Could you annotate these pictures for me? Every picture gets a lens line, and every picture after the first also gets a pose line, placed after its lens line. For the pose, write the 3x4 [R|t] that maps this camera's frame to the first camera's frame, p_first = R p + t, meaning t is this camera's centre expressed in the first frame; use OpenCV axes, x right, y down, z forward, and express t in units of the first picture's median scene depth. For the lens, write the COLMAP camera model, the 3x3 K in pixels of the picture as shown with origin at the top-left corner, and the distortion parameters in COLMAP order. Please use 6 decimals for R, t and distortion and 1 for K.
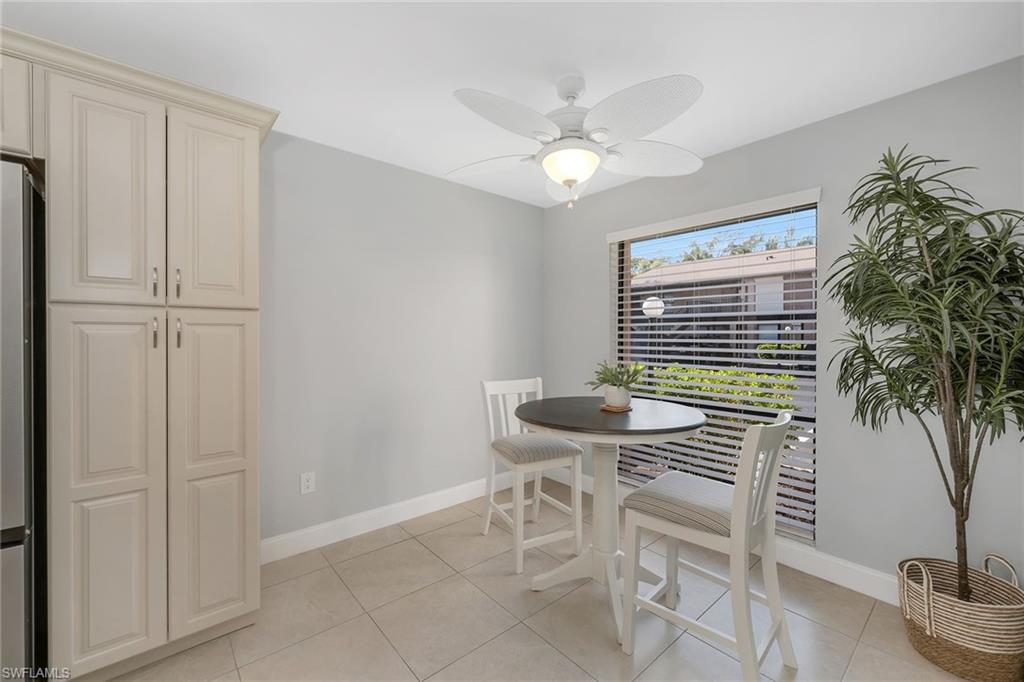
lens RADIAL K [[419.1, 0, 504.4], [0, 419.1, 337.9], [0, 0, 1]] dist [-0.000673, -0.000211]
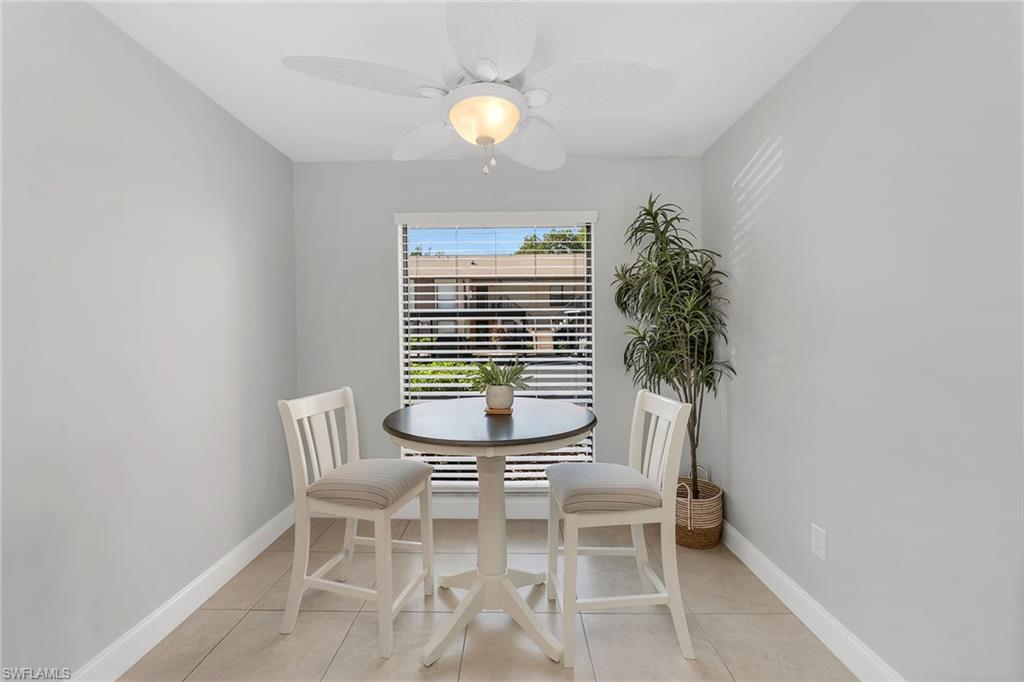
lens RADIAL K [[411.8, 0, 505.7], [0, 411.8, 336.1], [0, 0, 1]] dist [0.000986, -0.000026]
pose [[0.658666, -0.015839, 0.752269, -0.305924], [0.011057, 0.999874, 0.011371, -0.000512], [-0.752354, 0.000828, 0.658758, 0.319978]]
